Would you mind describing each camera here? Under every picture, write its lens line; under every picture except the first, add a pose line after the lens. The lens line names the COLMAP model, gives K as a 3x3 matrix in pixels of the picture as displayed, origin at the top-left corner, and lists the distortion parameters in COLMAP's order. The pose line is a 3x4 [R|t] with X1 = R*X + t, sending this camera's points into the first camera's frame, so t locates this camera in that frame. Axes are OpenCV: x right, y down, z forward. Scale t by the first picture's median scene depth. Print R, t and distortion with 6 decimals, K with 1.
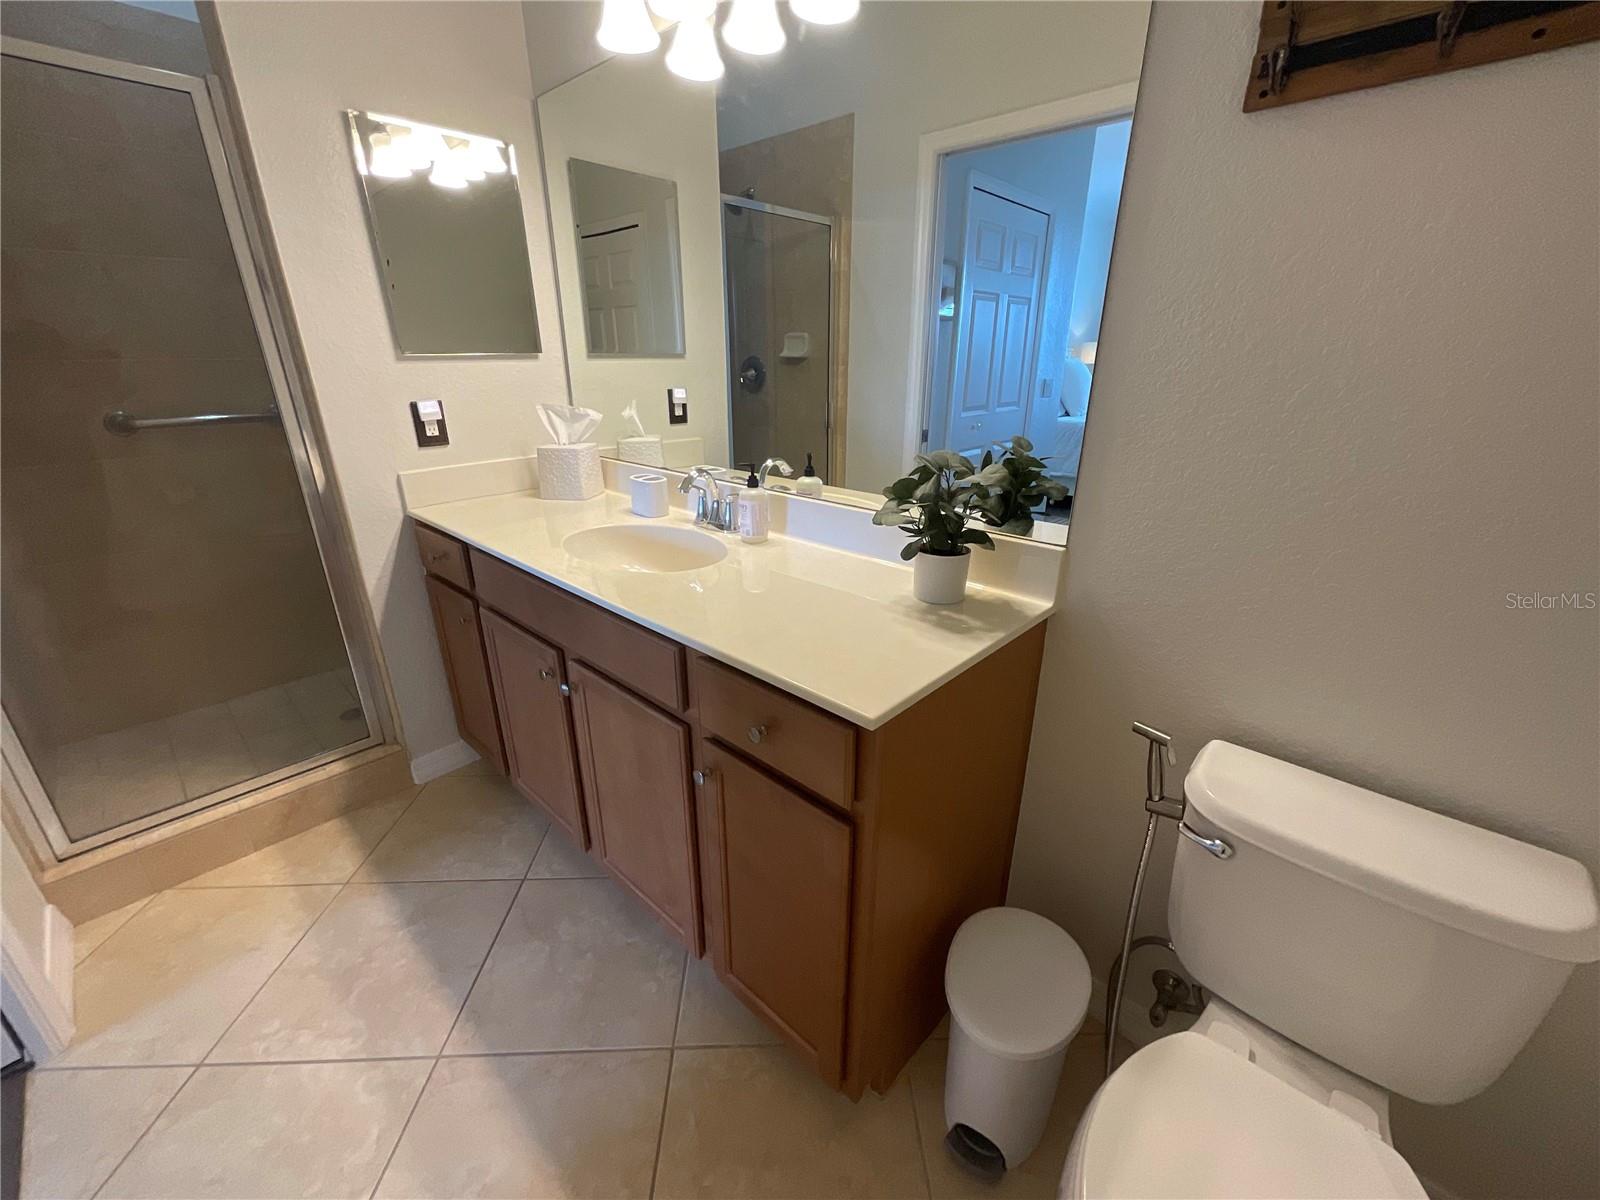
lens RADIAL K [[644.9, 0, 801.1], [0, 644.9, 599.3], [0, 0, 1]] dist [0.000269, -0.000861]
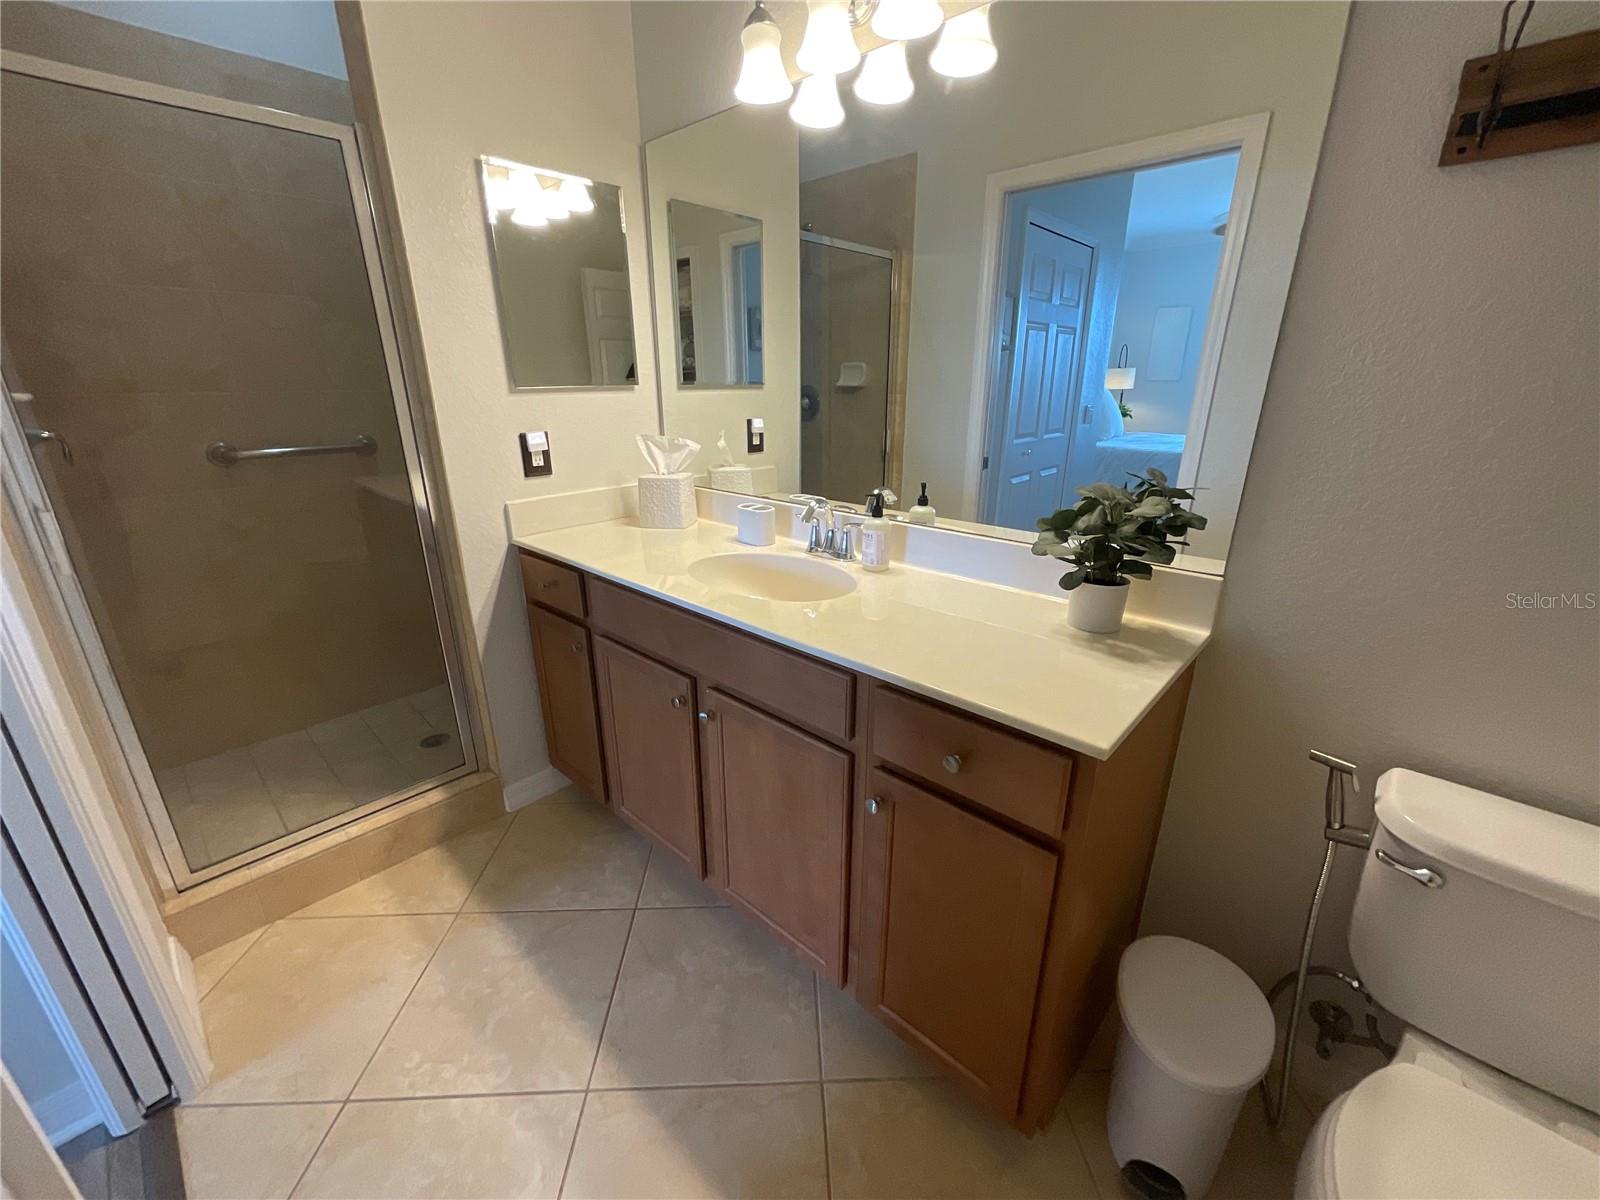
lens RADIAL K [[646.7, 0, 801.4], [0, 646.7, 600.1], [0, 0, 1]] dist [-0.000008, -0.000236]
pose [[0.999997, -0.002287, 0.000714, -0.182014], [0.002310, 0.999426, -0.033793, -0.007972], [-0.000636, 0.033795, 0.999429, -0.015045]]
